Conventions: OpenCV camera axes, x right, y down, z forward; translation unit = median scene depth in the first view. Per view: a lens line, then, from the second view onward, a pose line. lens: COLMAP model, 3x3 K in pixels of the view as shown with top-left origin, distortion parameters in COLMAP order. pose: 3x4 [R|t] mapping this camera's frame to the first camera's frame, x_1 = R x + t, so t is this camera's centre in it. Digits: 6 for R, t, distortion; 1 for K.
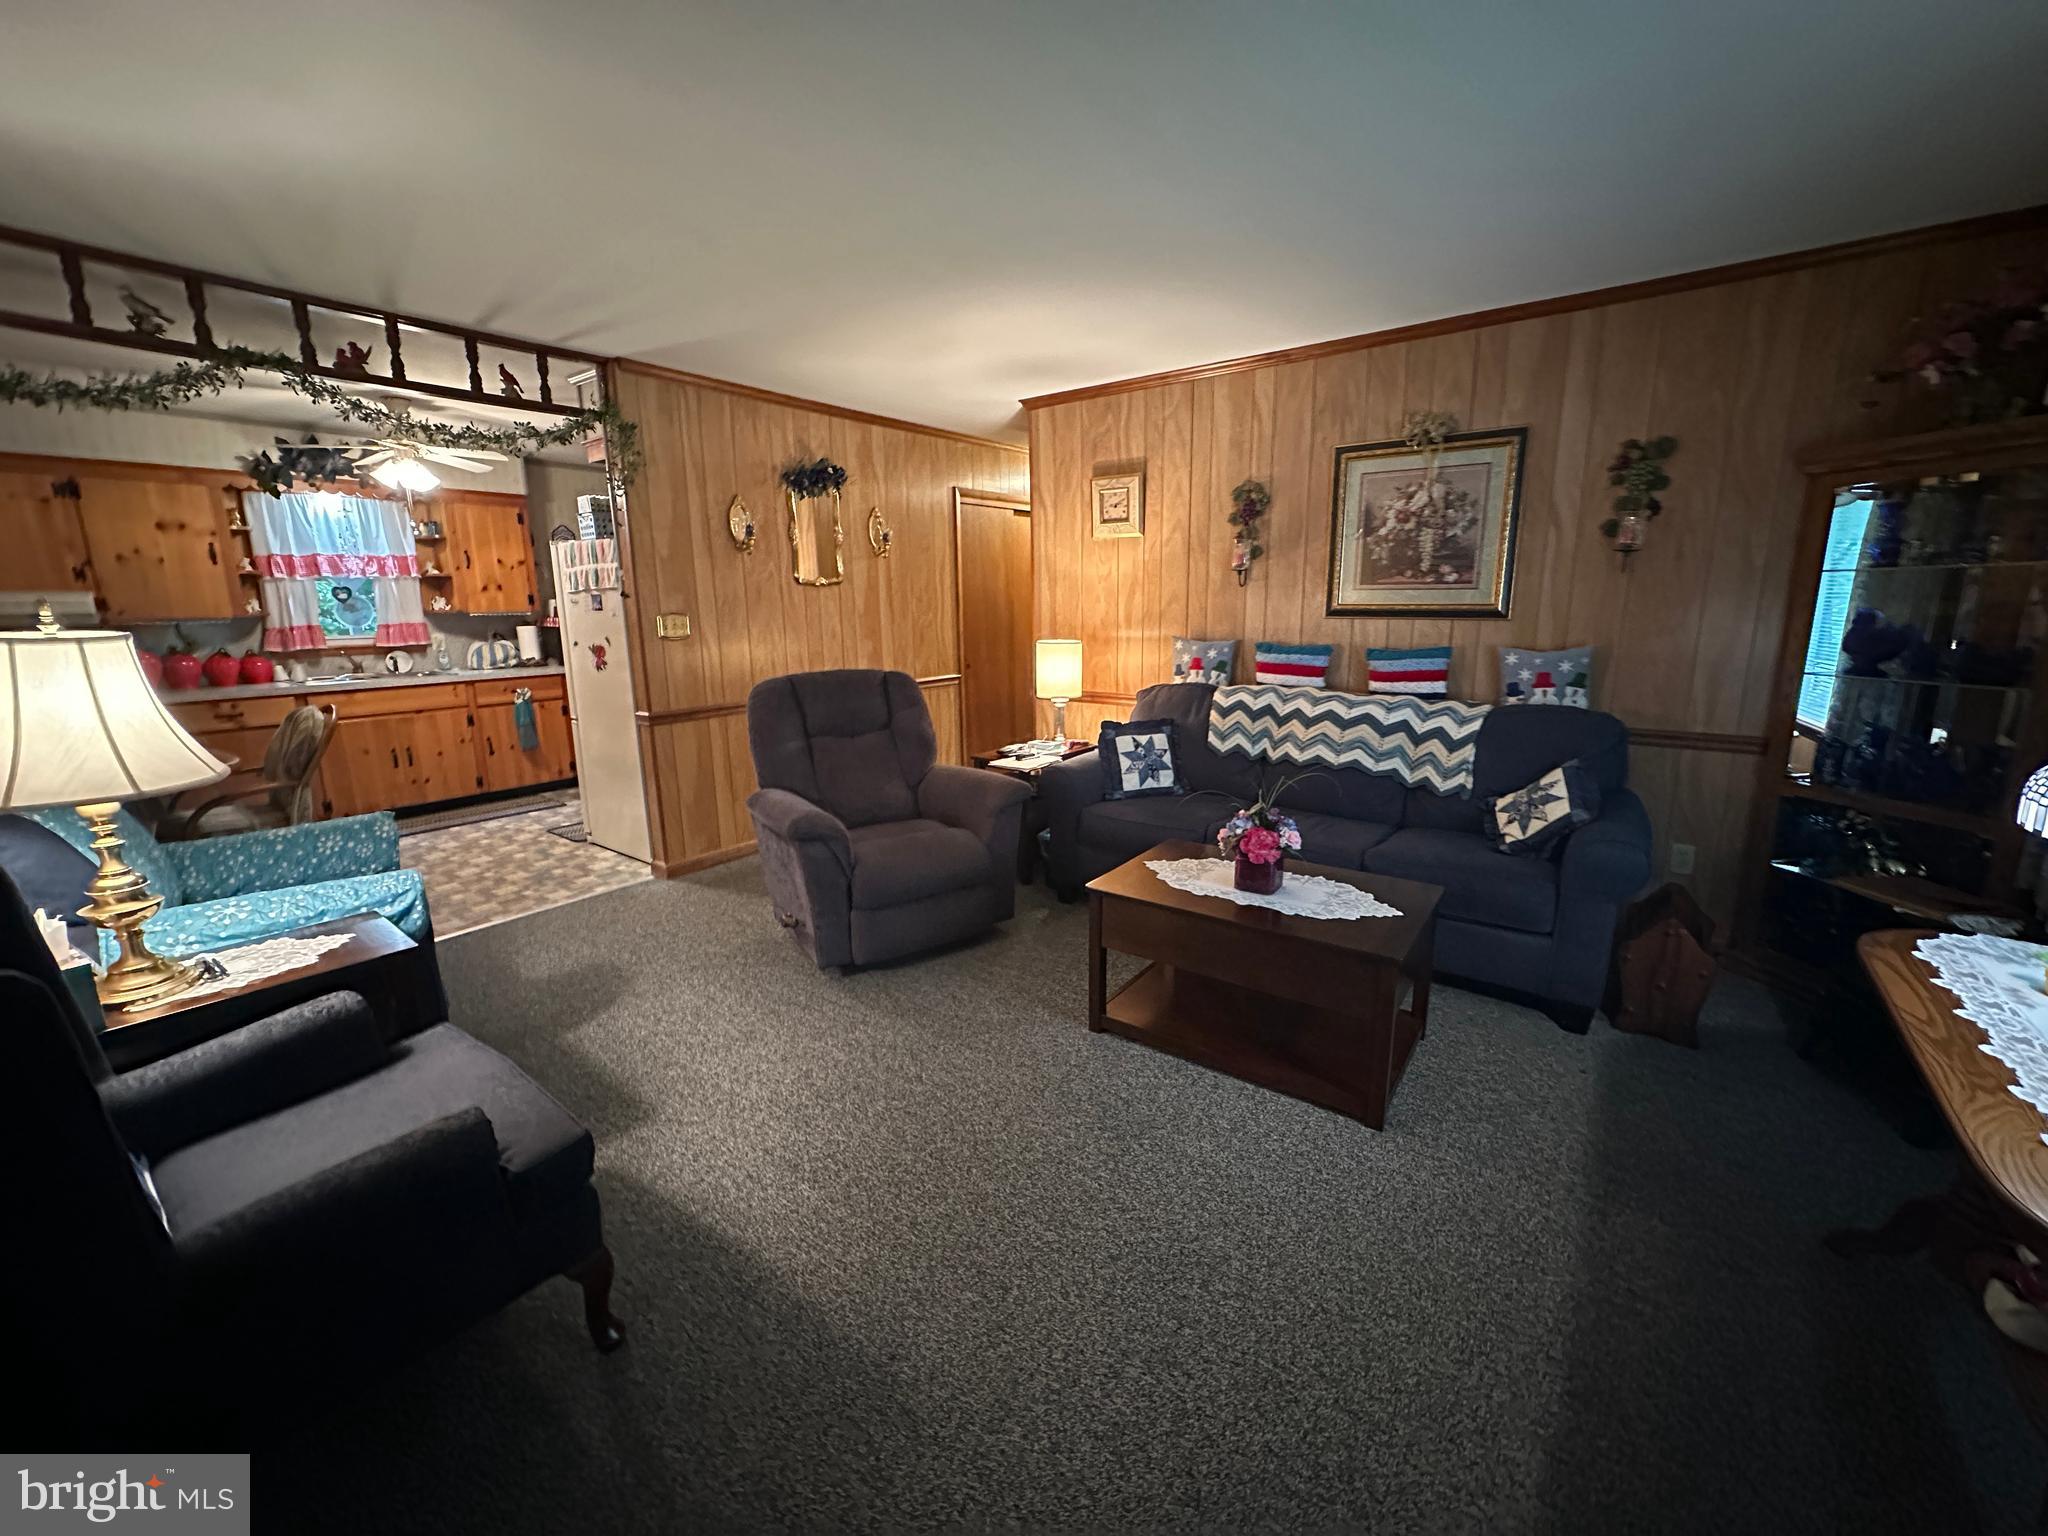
lens RADIAL K [[815.9, 0, 1019.2], [0, 815.9, 761.6], [0, 0, 1]] dist [0.000370, 0.000663]
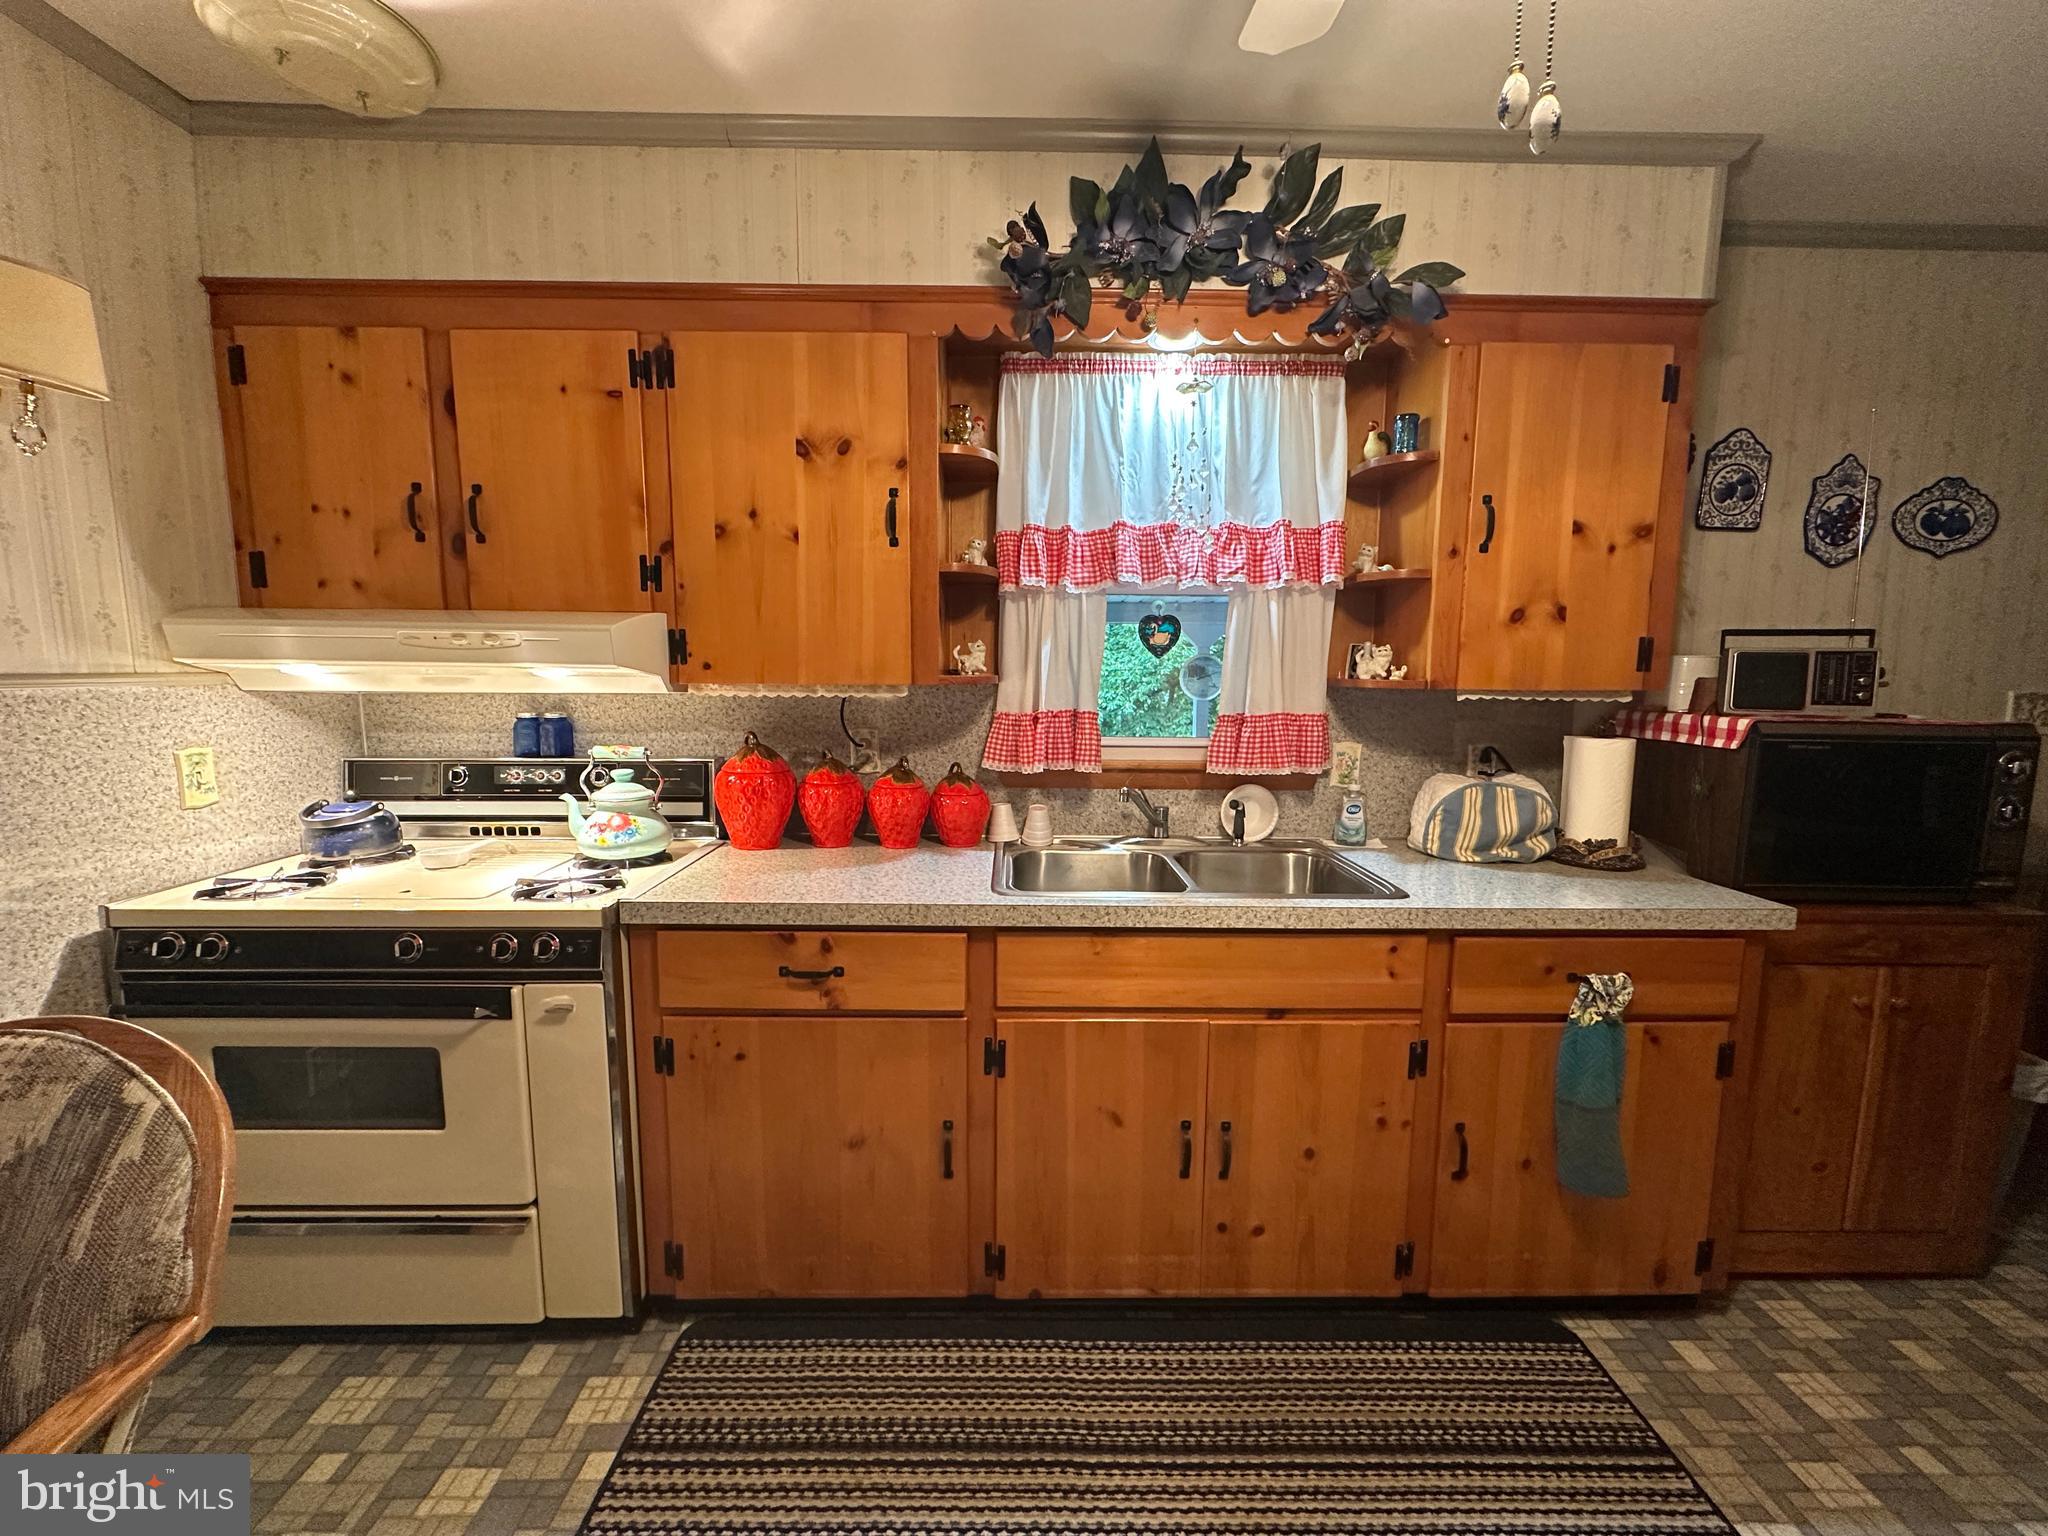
lens RADIAL K [[815.9, 0, 1023.4], [0, 815.9, 768.4], [0, 0, 1]] dist [0.000370, 0.000663]
pose [[0.615419, 0.113246, -0.780022, -0.559884], [-0.172821, 0.984931, 0.006644, -0.133622], [0.769020, 0.130715, 0.625717, 0.717434]]
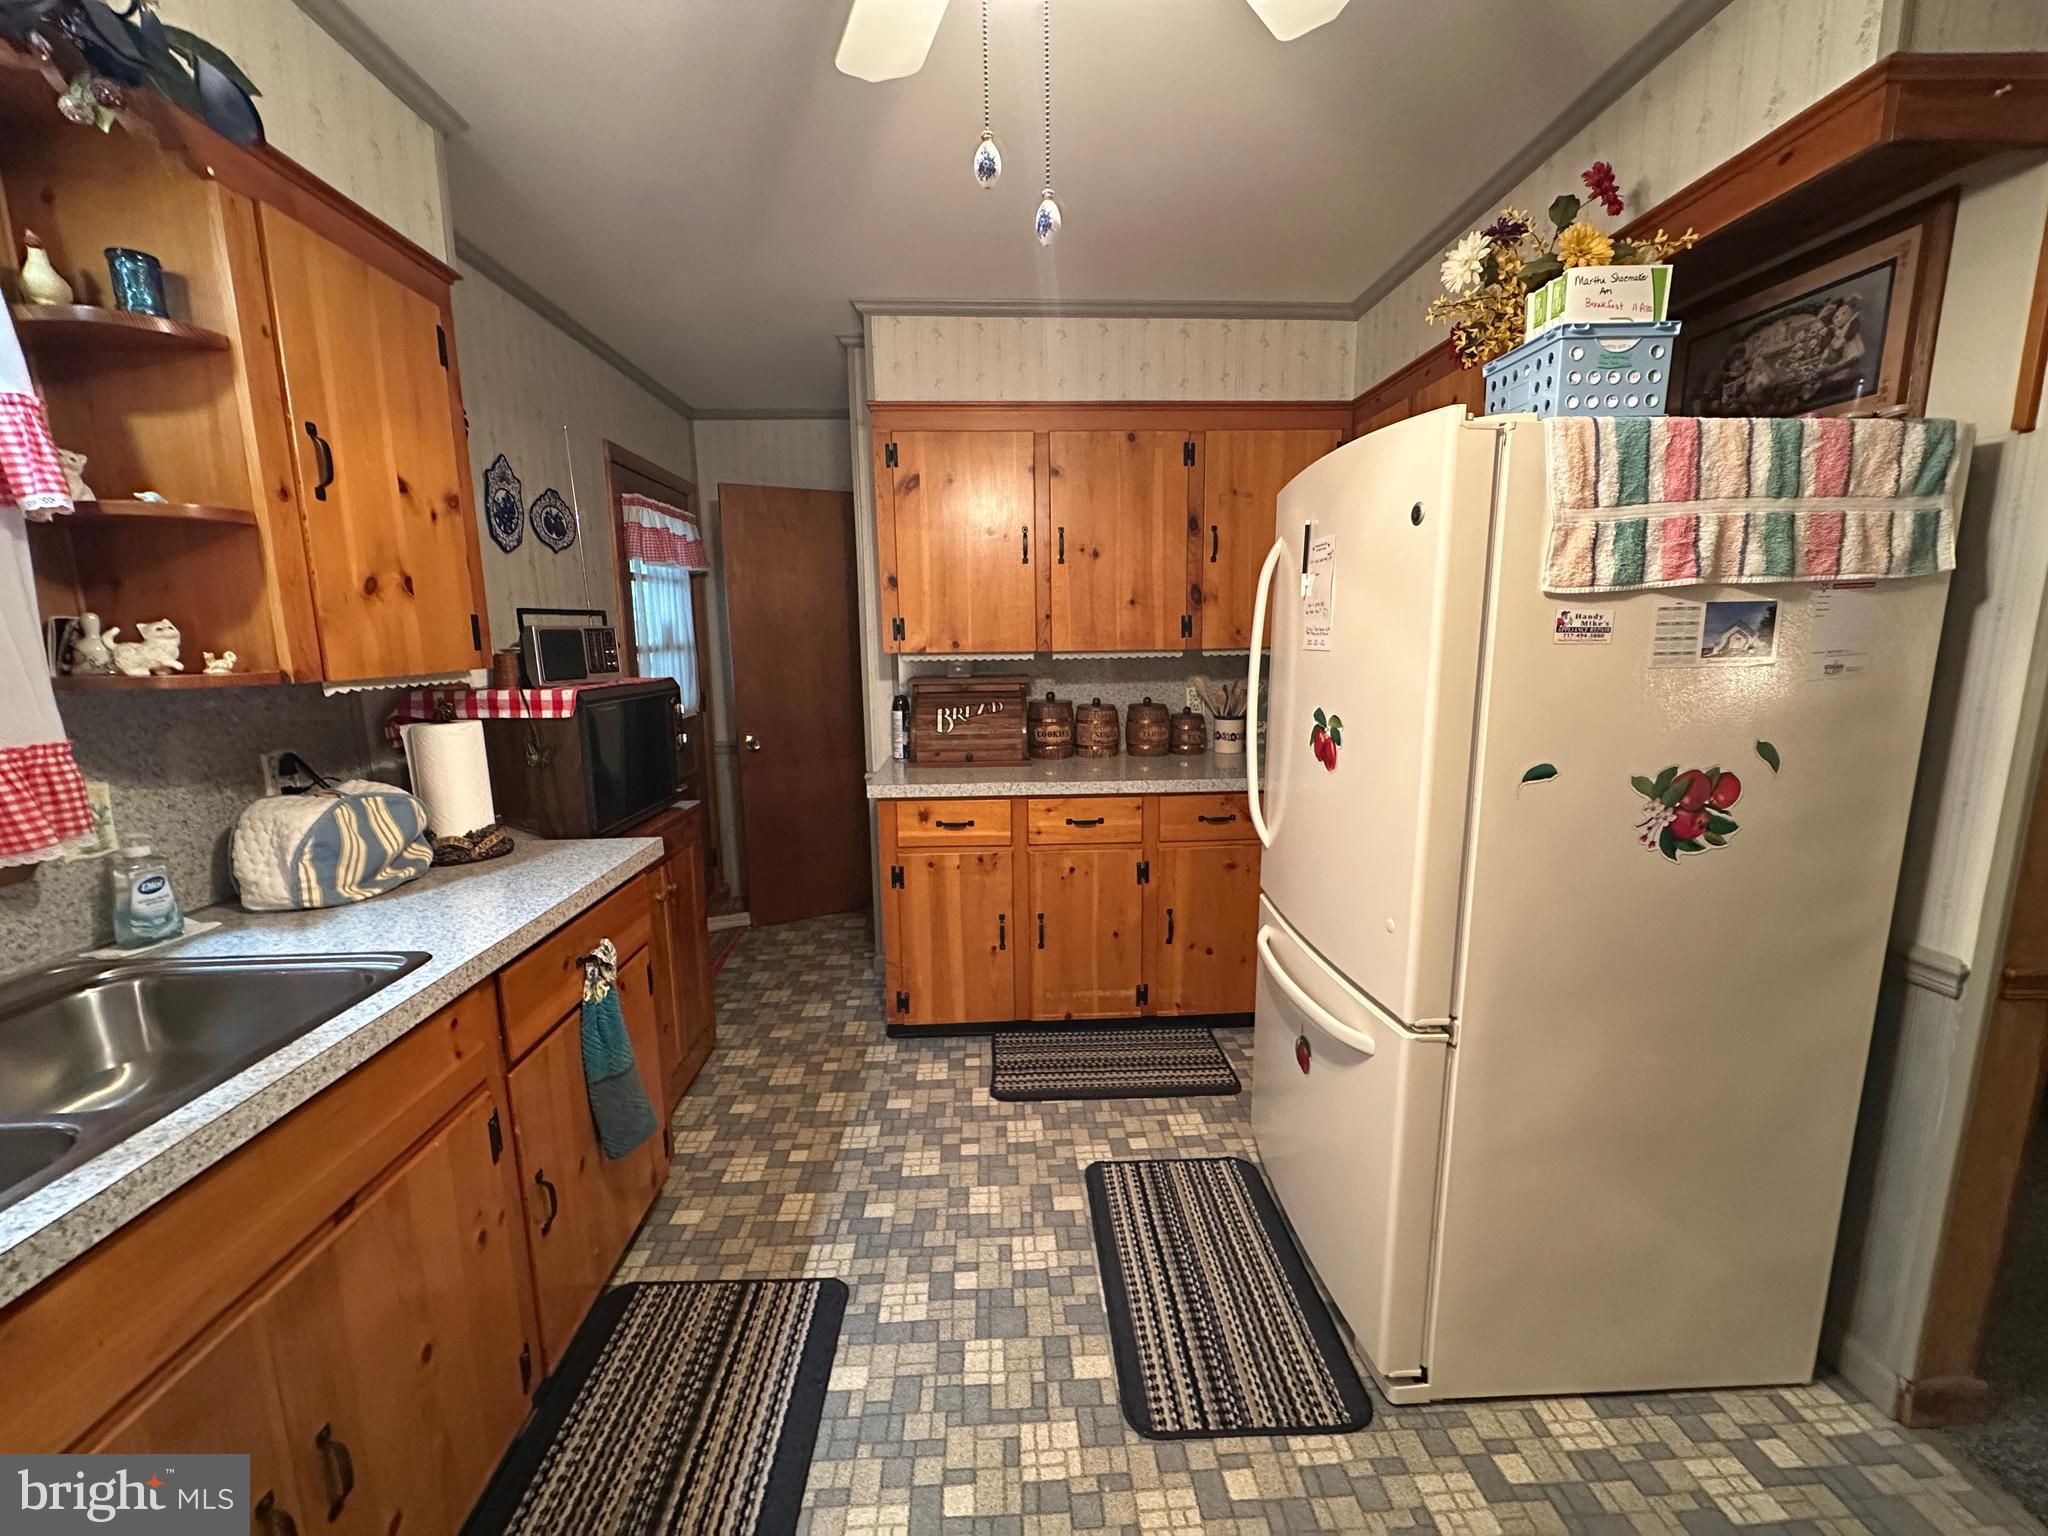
lens RADIAL K [[815.9, 0, 1026.3], [0, 815.9, 768.5], [0, 0, 1]] dist [0.000370, 0.000663]
pose [[0.770832, -0.100989, 0.628983, -0.712138], [0.127534, 0.991830, 0.002951, -0.140878], [-0.624142, 0.077942, 0.777413, 0.732356]]
